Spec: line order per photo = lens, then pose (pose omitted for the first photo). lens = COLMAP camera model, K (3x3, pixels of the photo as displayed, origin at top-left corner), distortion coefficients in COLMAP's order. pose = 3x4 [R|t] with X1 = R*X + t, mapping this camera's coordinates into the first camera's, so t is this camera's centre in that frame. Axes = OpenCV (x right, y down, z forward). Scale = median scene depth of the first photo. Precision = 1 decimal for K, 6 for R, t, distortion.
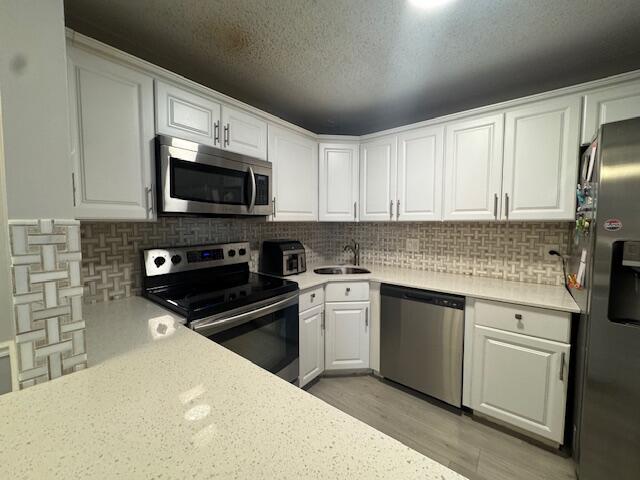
lens RADIAL K [[238.4, 0, 320.0], [0, 238.4, 240.0], [0, 0, 1]] dist [0.000094, -0.000009]
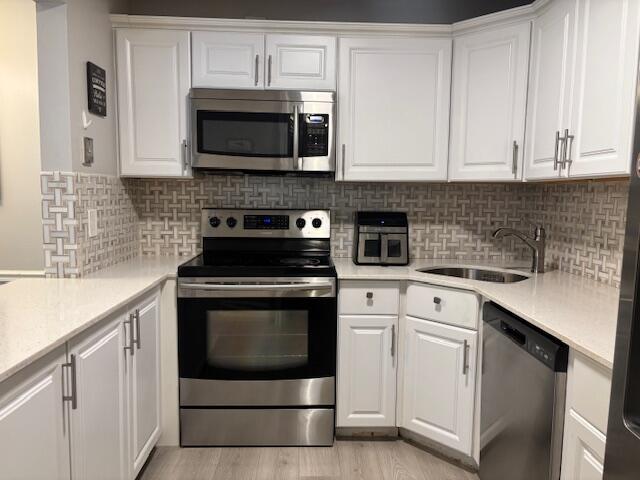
lens RADIAL K [[432.5, 0, 320.0], [0, 432.5, 240.0], [0, 0, 1]] dist [0.005446, -0.000026]
pose [[0.690857, 0.088103, -0.717604, 0.773012], [-0.065430, 0.996093, 0.059303, 0.028102], [0.720025, 0.005983, 0.693922, 0.112002]]
